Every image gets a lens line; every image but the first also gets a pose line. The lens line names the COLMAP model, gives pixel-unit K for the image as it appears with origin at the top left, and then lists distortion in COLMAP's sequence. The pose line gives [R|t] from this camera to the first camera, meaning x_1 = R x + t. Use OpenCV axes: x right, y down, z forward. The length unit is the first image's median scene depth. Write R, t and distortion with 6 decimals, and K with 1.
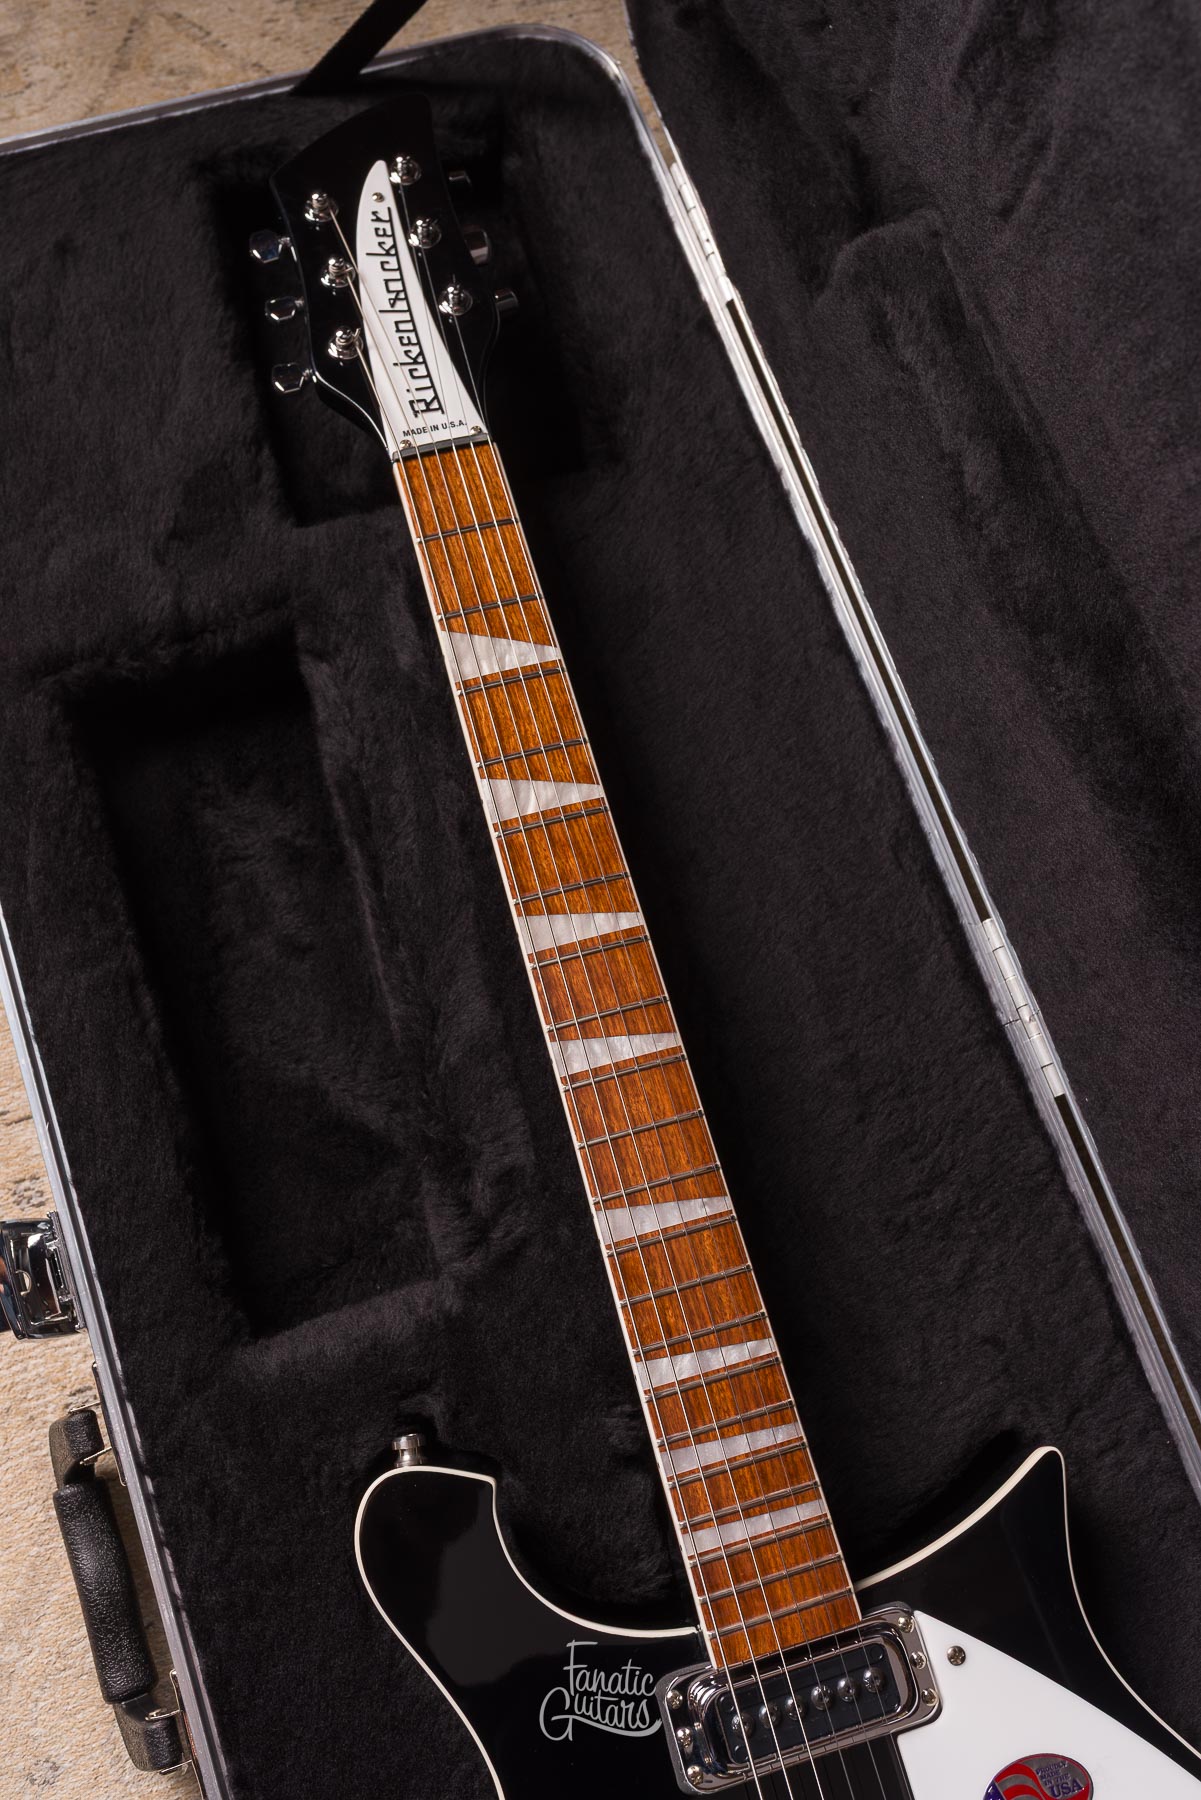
lens RADIAL K [[1753.1, 0, 600.5], [0, 1753.1, 900.0], [0, 0, 1]] dist [0.000069, -0.001205]
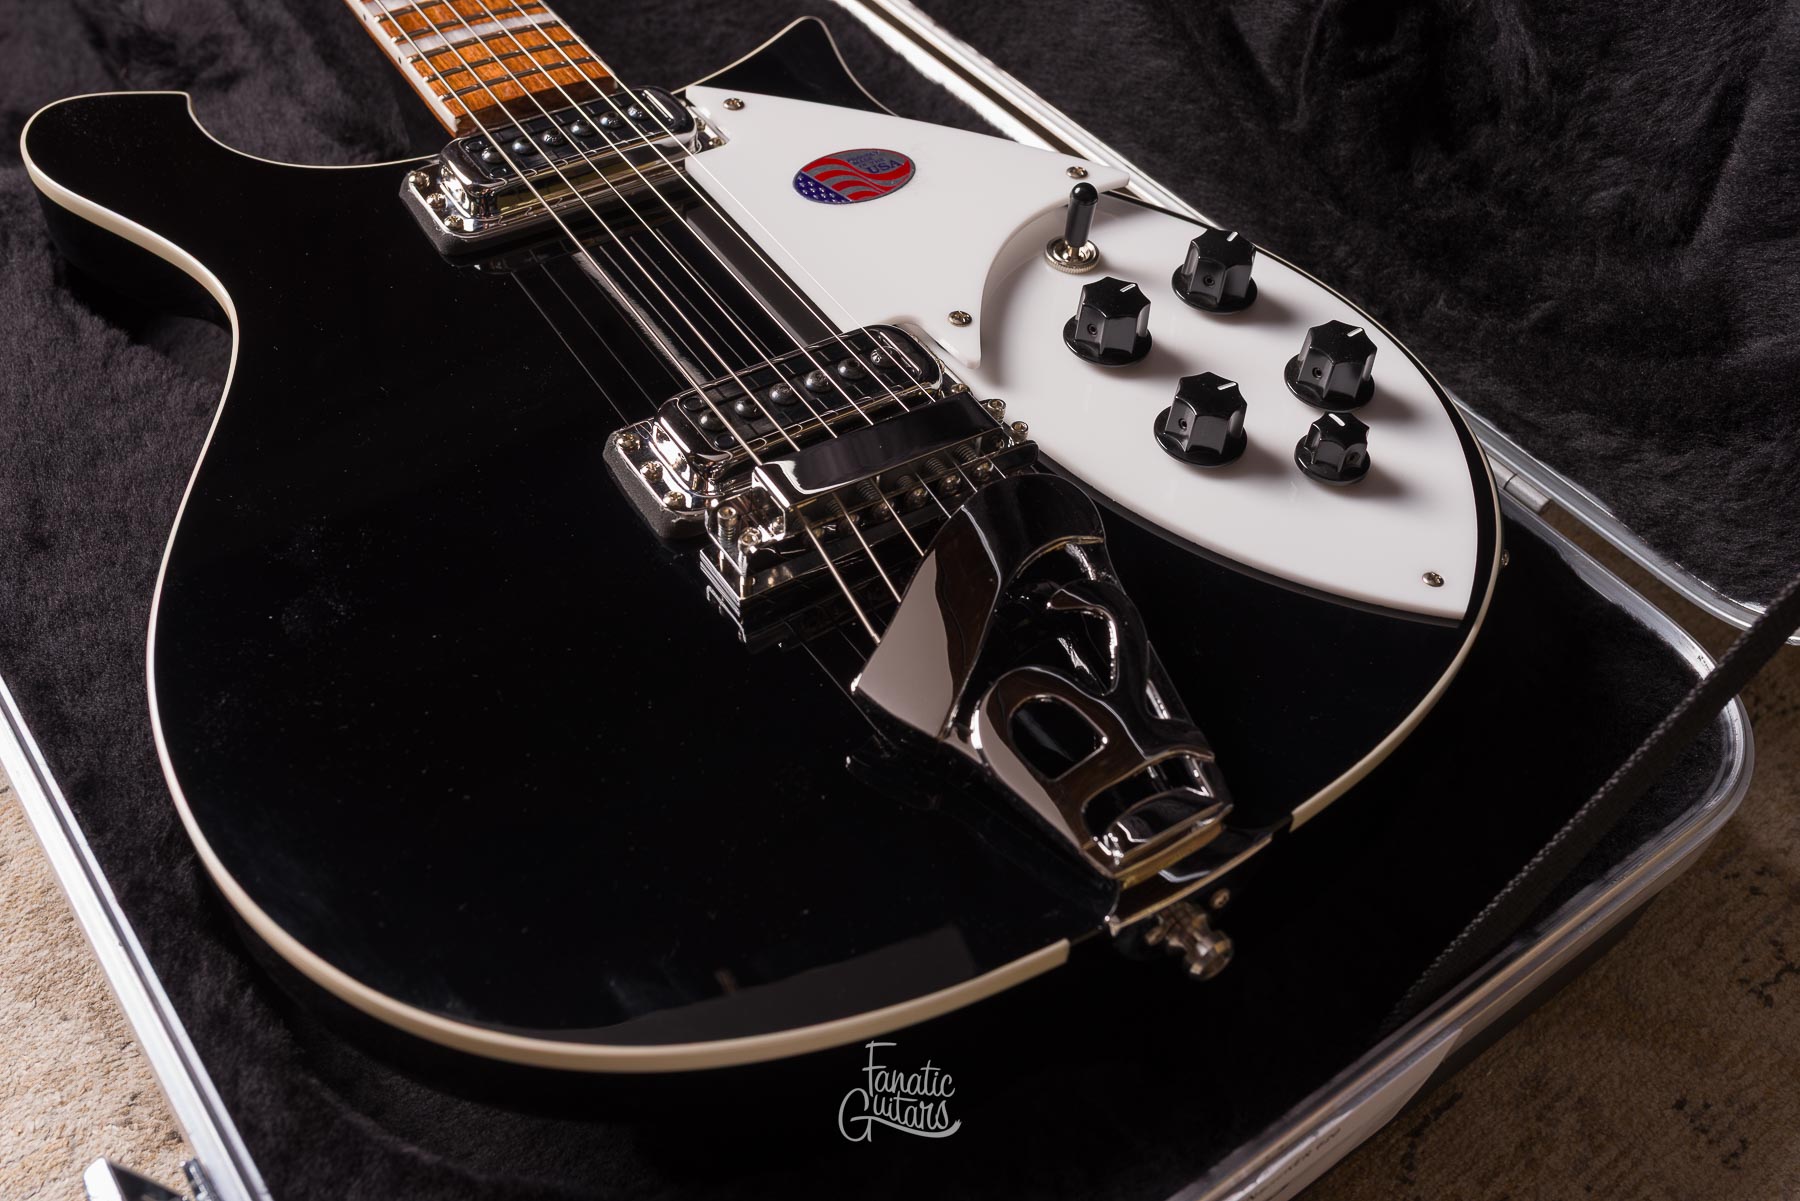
lens RADIAL K [[1753.1, 0, 900.0], [0, 1753.1, 600.5], [0, 0, 1]] dist [0.000069, -0.001205]
pose [[0.953517, -0.231028, 0.193473, 0.040739], [0.291160, 0.871808, -0.393925, 0.800097], [-0.077664, 0.431946, 0.898550, 0.232434]]
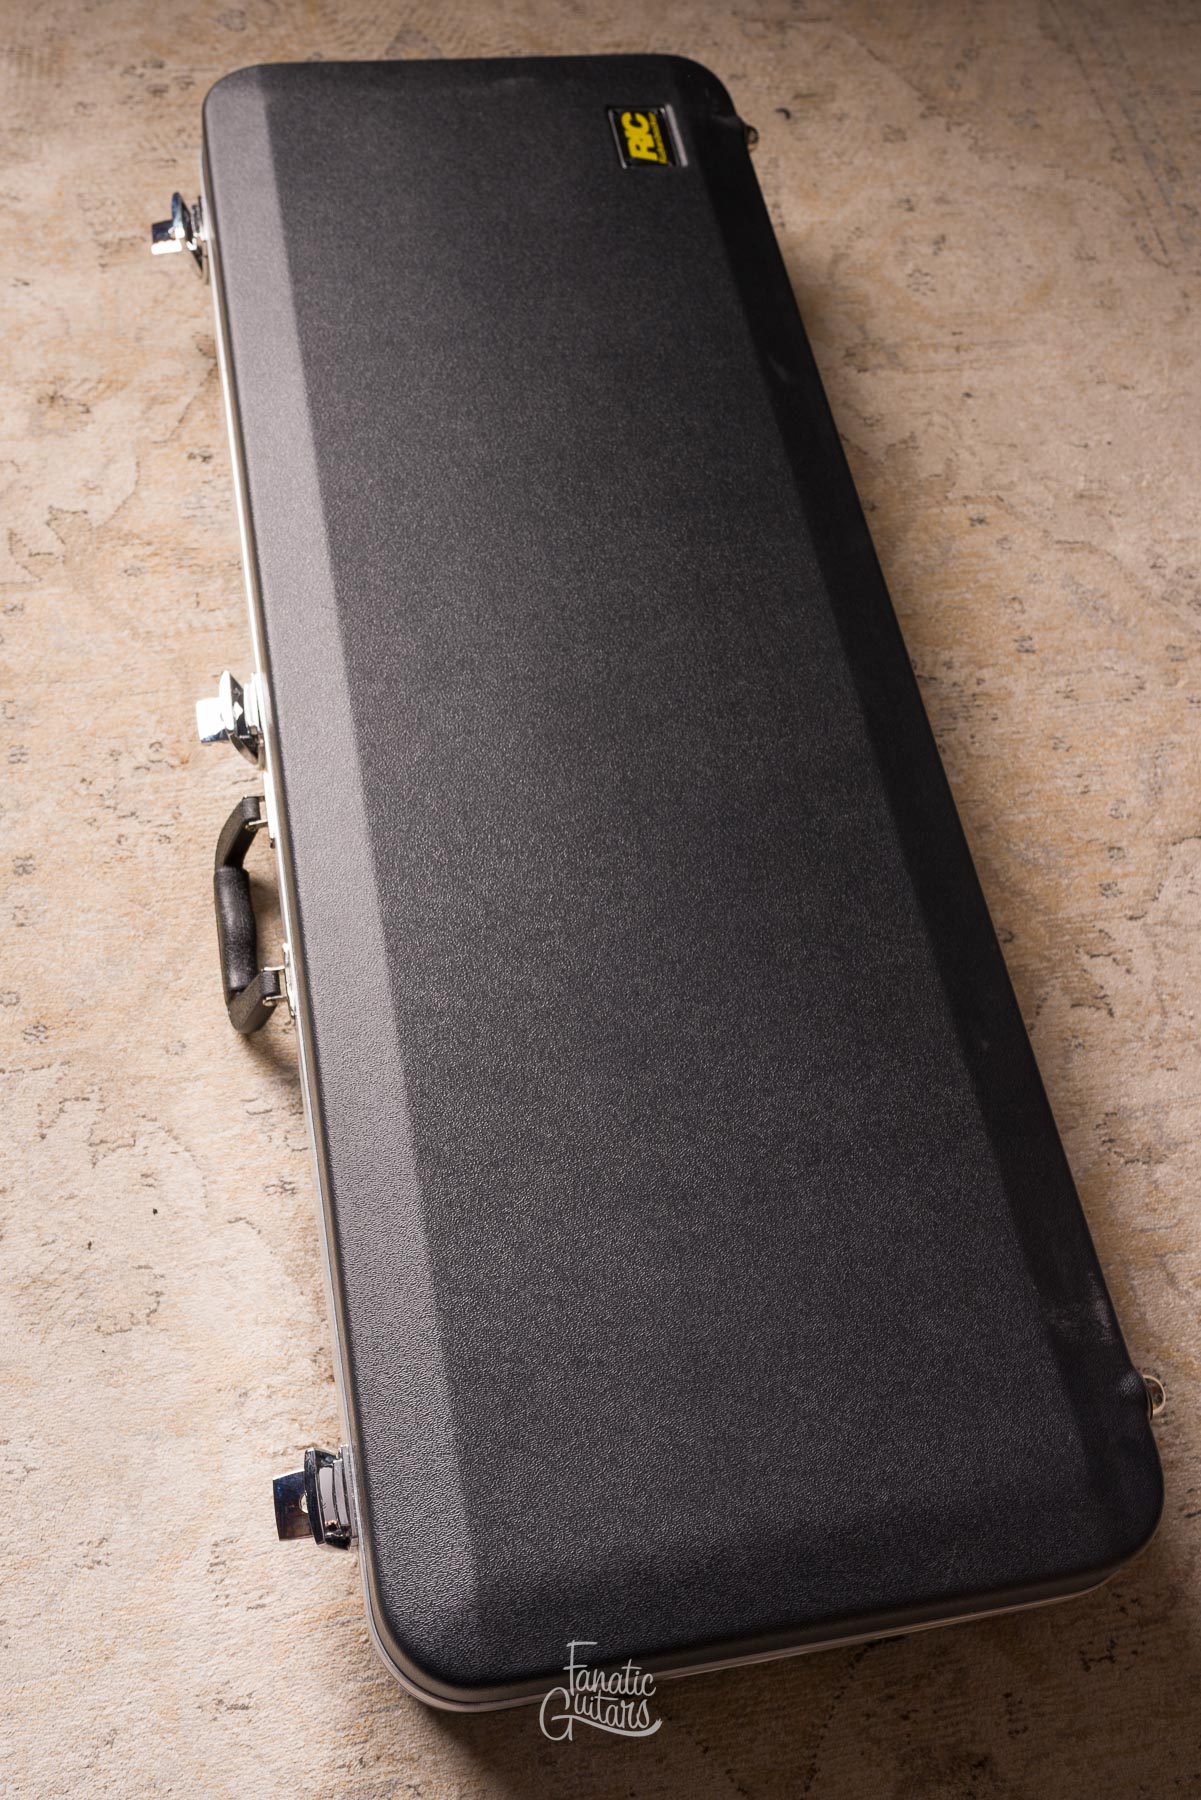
lens RADIAL K [[1732.2, 0, 576.5], [0, 1732.2, 909.4], [0, 0, 1]] dist [0.003323, -0.001491]
pose [[0.987916, 0.148260, -0.045181, 0.063261], [-0.154228, 0.969247, -0.191763, 0.548867], [0.015361, 0.196414, 0.980401, -0.418026]]
